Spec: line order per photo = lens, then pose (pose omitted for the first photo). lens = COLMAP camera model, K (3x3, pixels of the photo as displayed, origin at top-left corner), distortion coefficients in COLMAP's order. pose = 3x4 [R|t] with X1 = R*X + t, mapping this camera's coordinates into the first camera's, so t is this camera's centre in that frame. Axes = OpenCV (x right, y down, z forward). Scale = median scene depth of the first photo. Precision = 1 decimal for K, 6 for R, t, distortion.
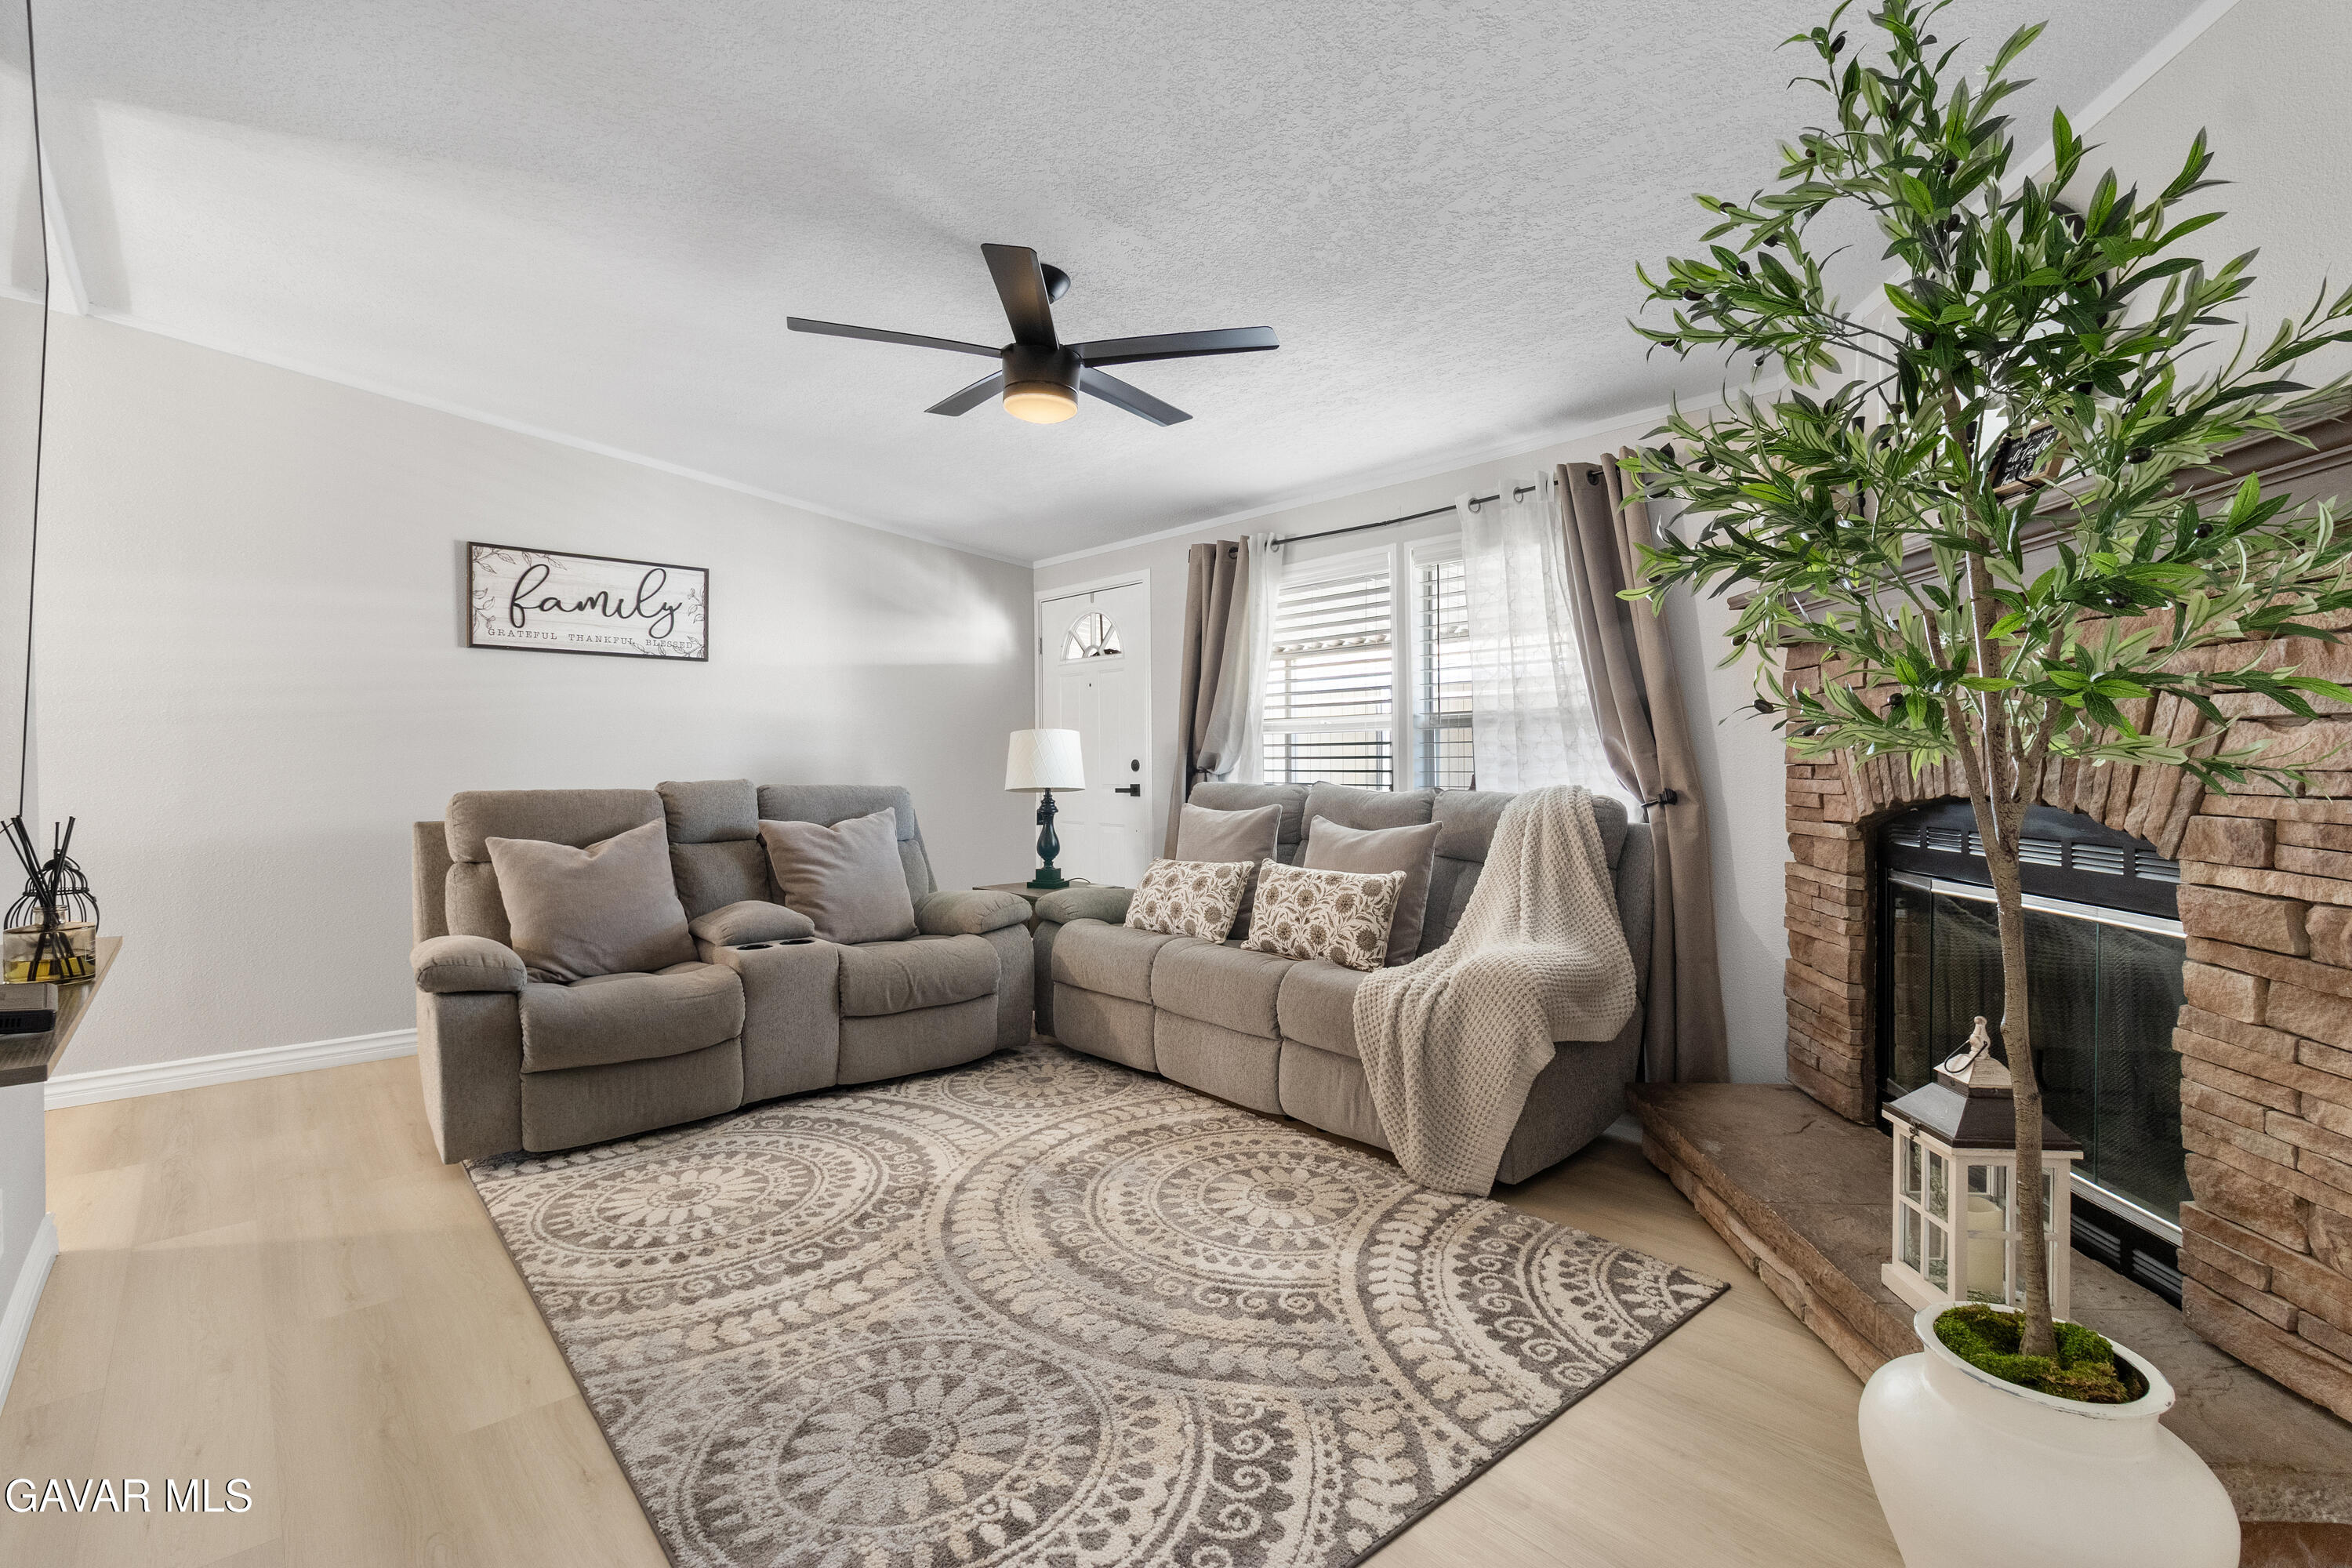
lens RADIAL K [[1088.9, 0, 1175.6], [0, 1088.9, 777.6], [0, 0, 1]] dist [0.002577, -0.000524]
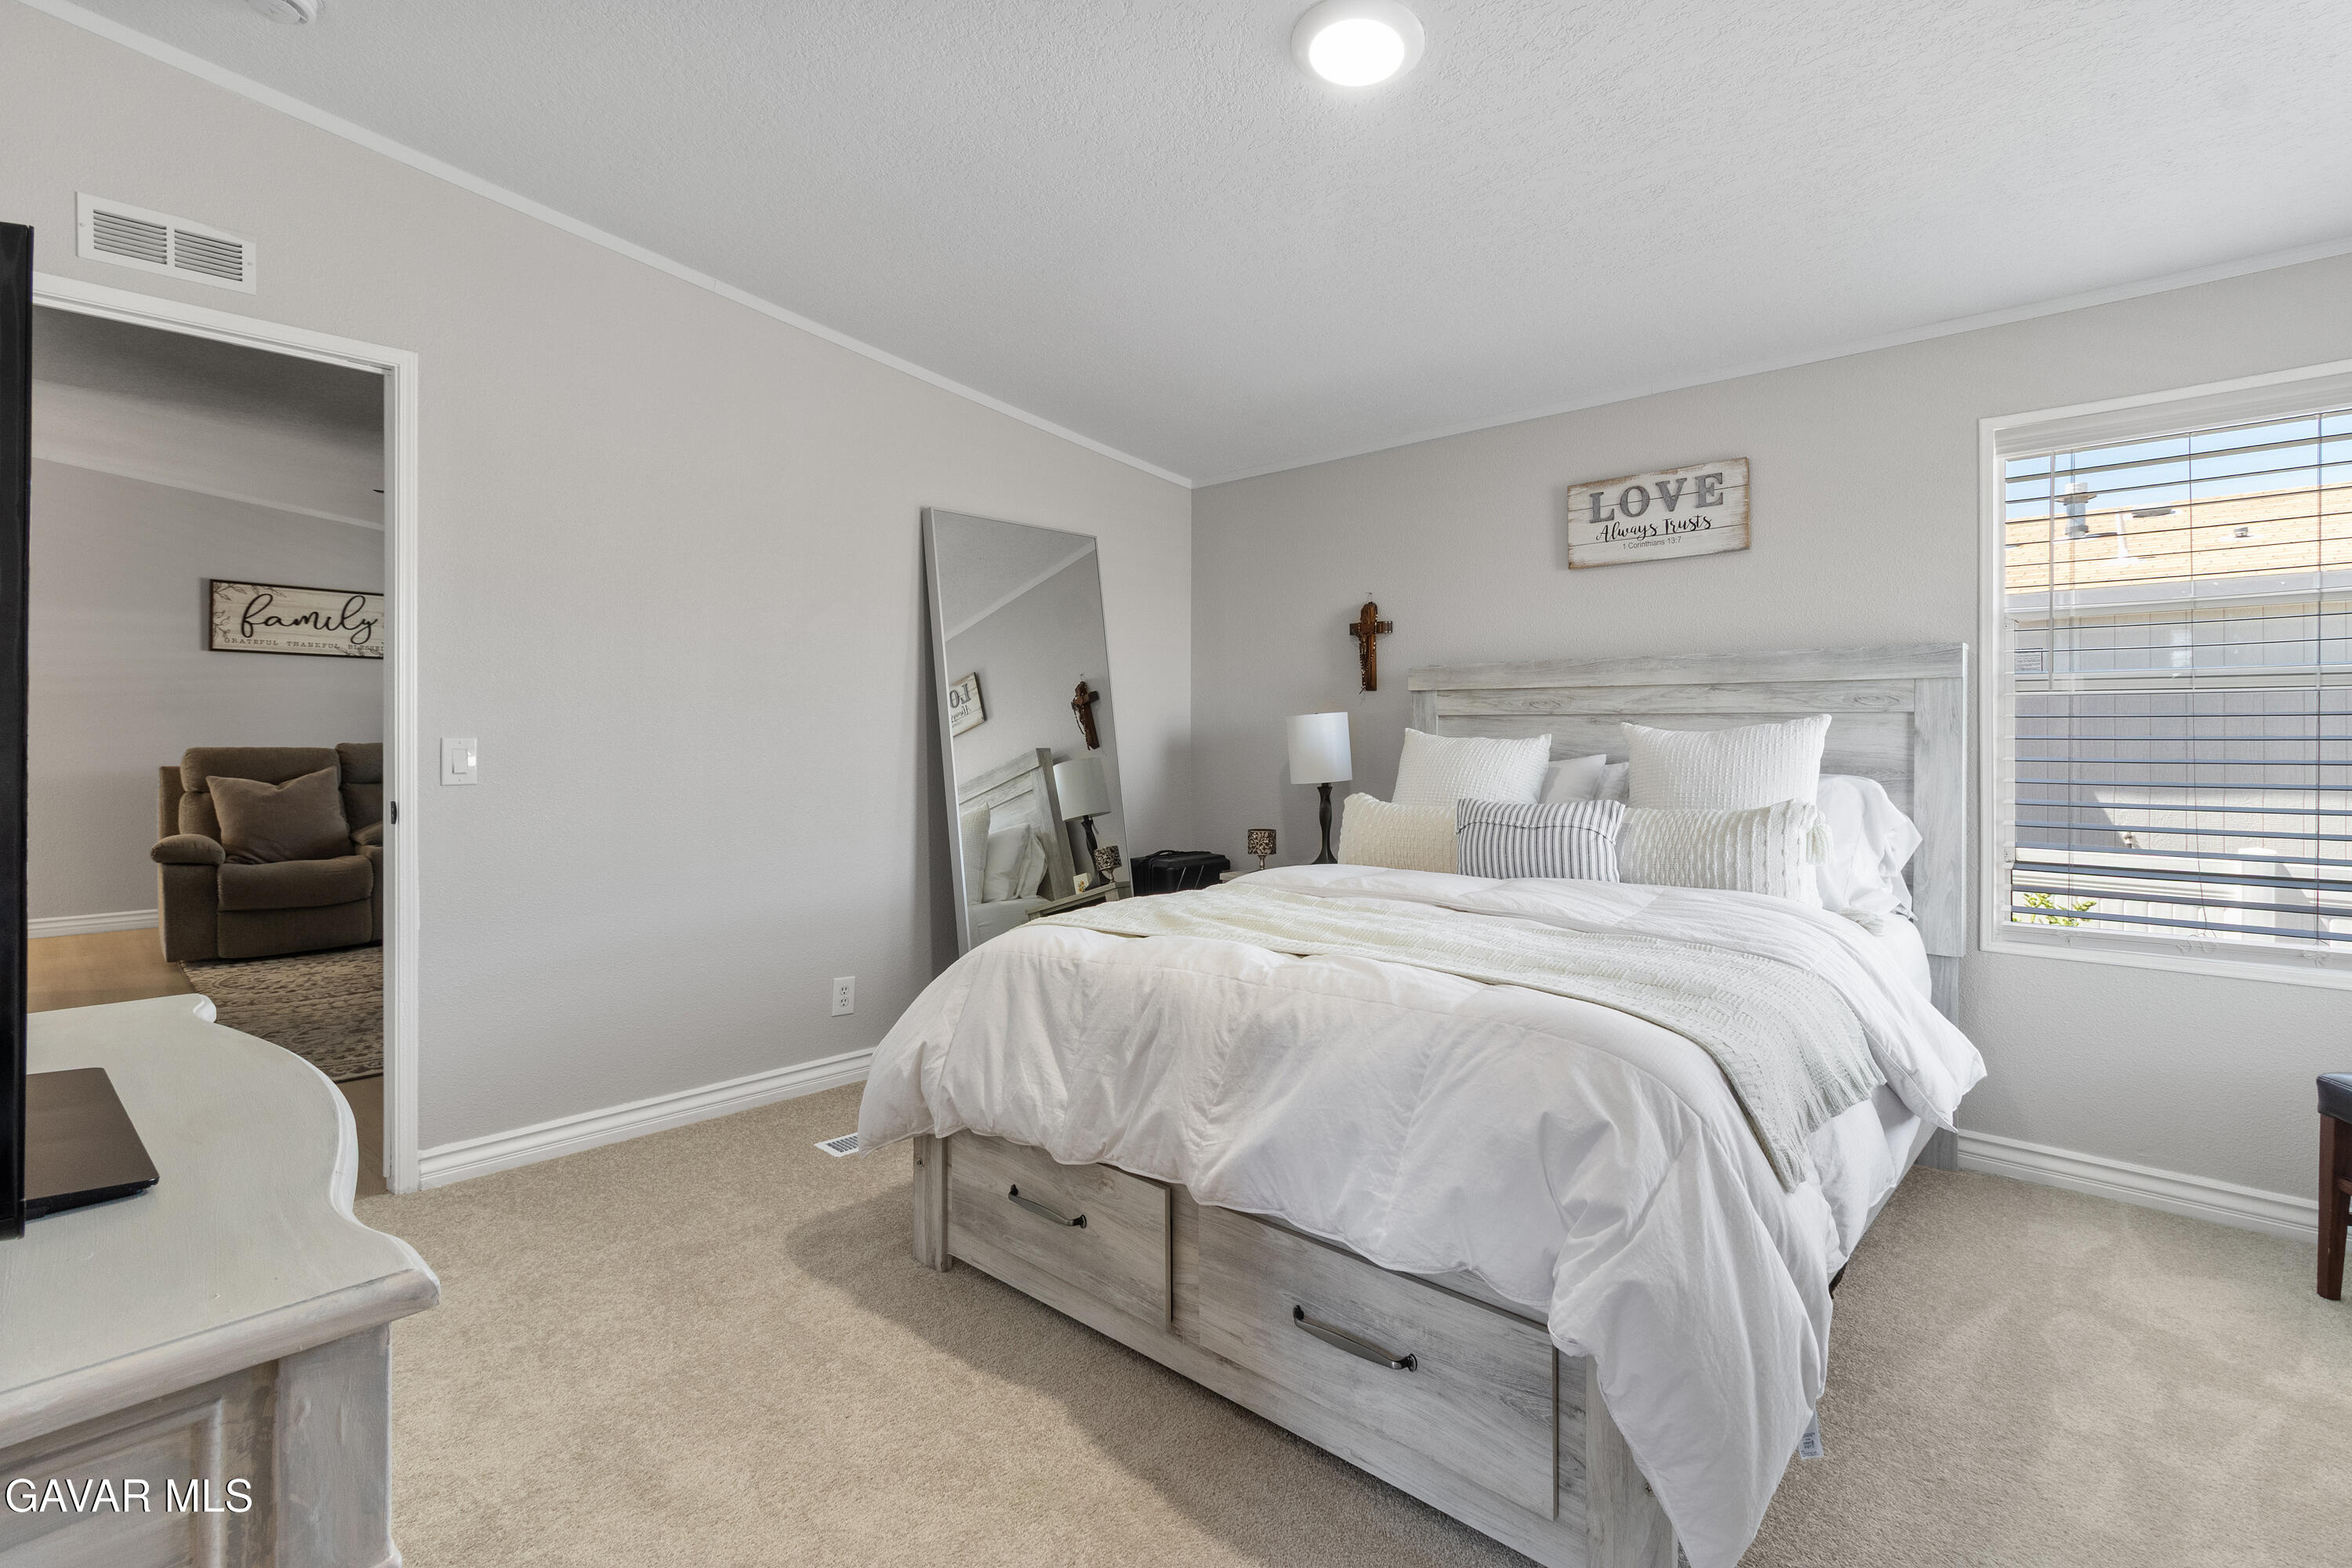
lens RADIAL K [[1088.9, 0, 1176.0], [0, 1088.9, 738.3], [0, 0, 1]] dist [0.002577, -0.000524]
pose [[0.994491, 0.011317, 0.104209, 0.585382], [-0.010456, 0.999907, -0.008808, -0.001911], [-0.104299, 0.007670, 0.994516, -0.707226]]
